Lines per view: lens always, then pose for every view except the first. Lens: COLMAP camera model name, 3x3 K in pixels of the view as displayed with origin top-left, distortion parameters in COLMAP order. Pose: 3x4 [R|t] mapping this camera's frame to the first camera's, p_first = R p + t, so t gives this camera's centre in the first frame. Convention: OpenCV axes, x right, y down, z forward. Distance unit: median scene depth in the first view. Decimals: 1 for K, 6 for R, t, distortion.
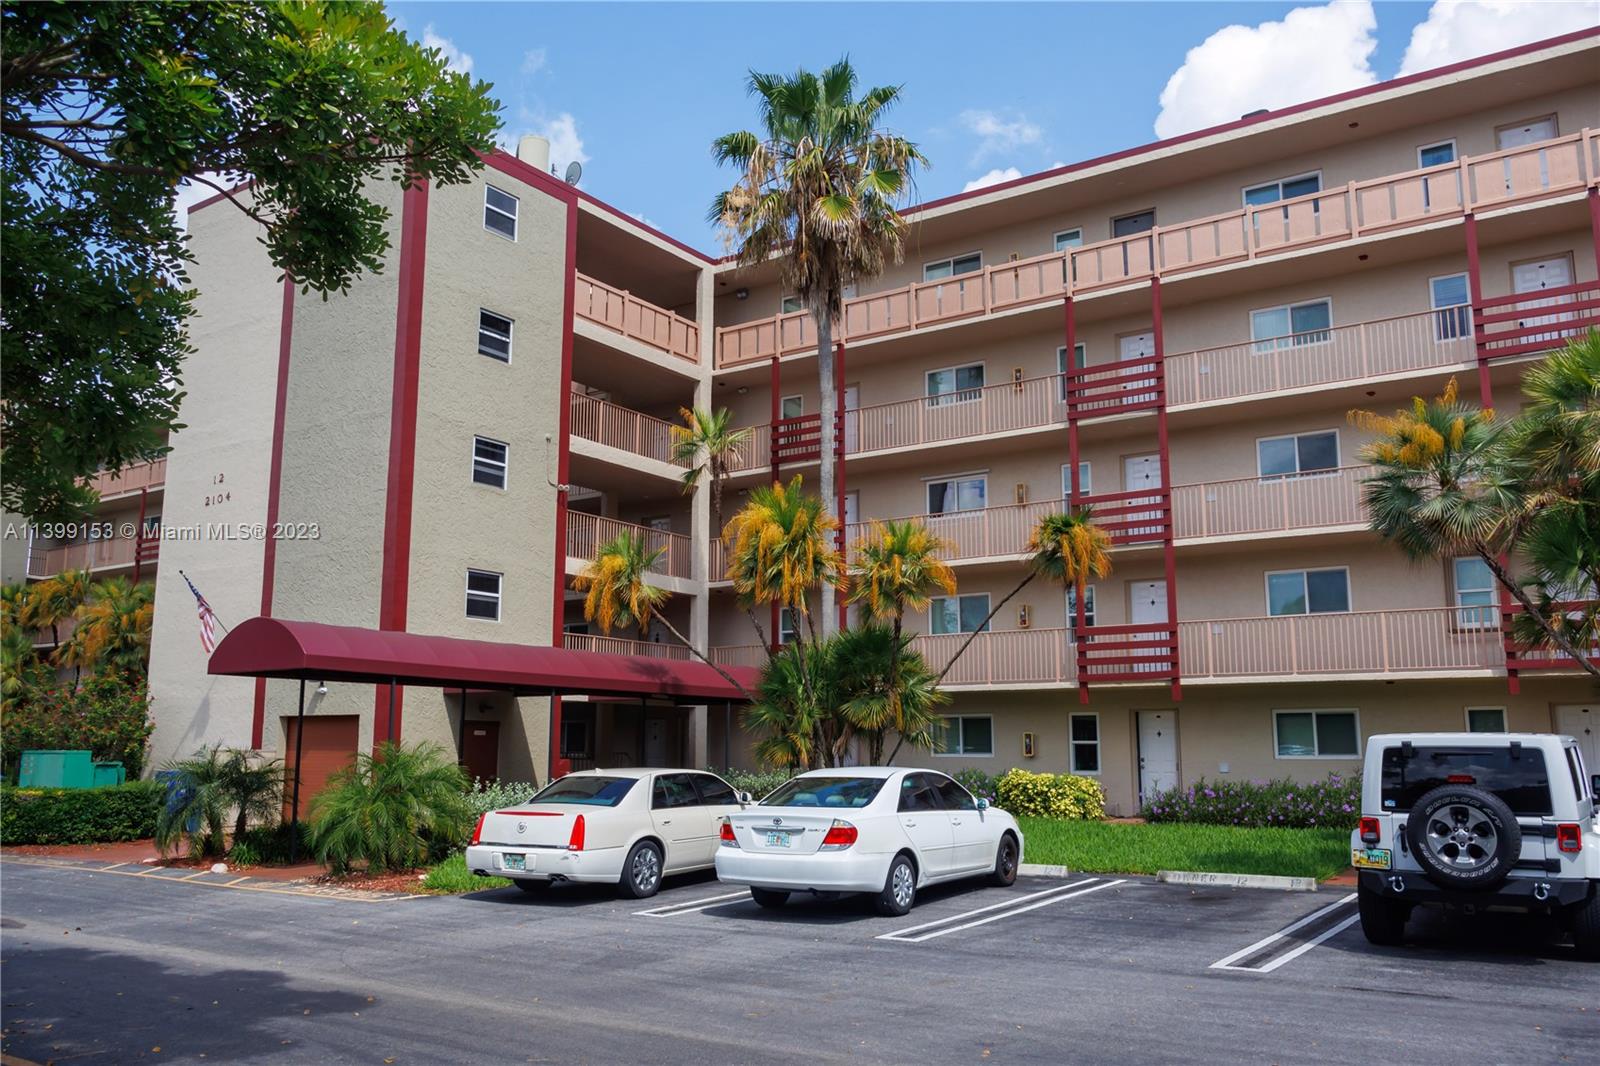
lens RADIAL K [[1229.4, 0, 801.4], [0, 1229.4, 559.1], [0, 0, 1]] dist [-0.041452, -0.000420]
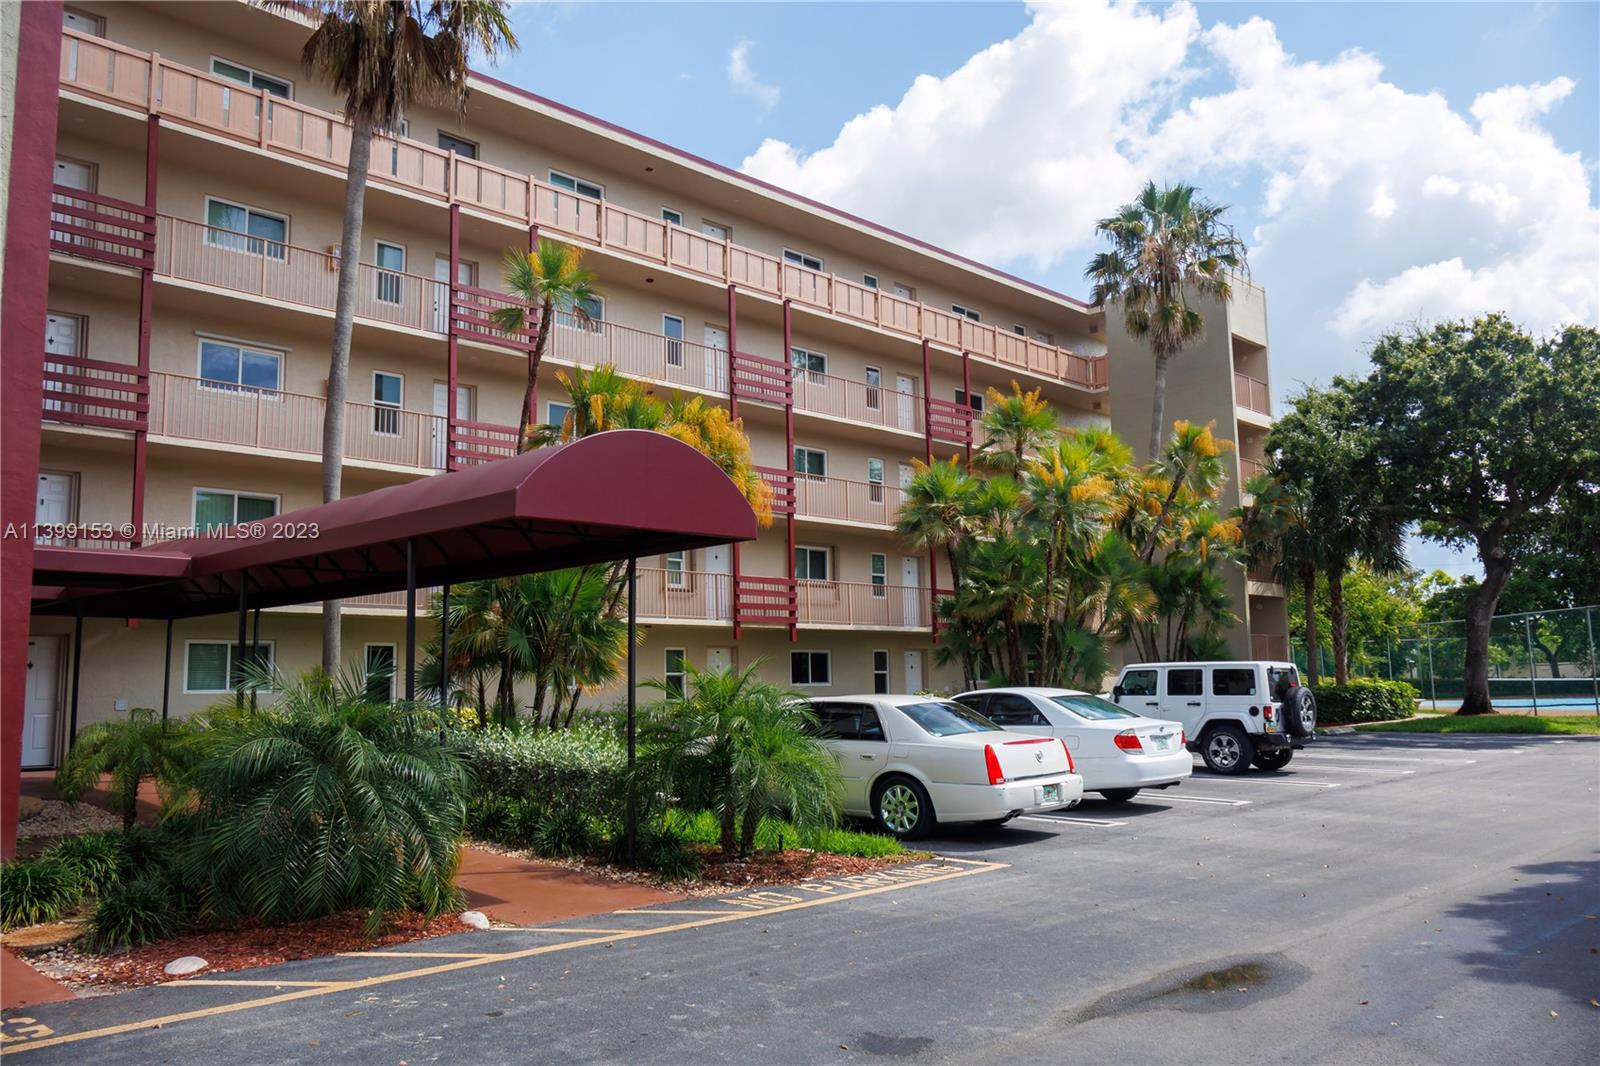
lens RADIAL K [[1424.2, 0, 800.7], [0, 1424.2, 472.7], [0, 0, 1]] dist [0.094497, -0.002217]
pose [[0.117508, 0.133196, 0.984099, -0.916955], [-0.145204, 0.982619, -0.115657, 0.088518], [-0.982399, -0.129305, 0.134806, 0.630142]]
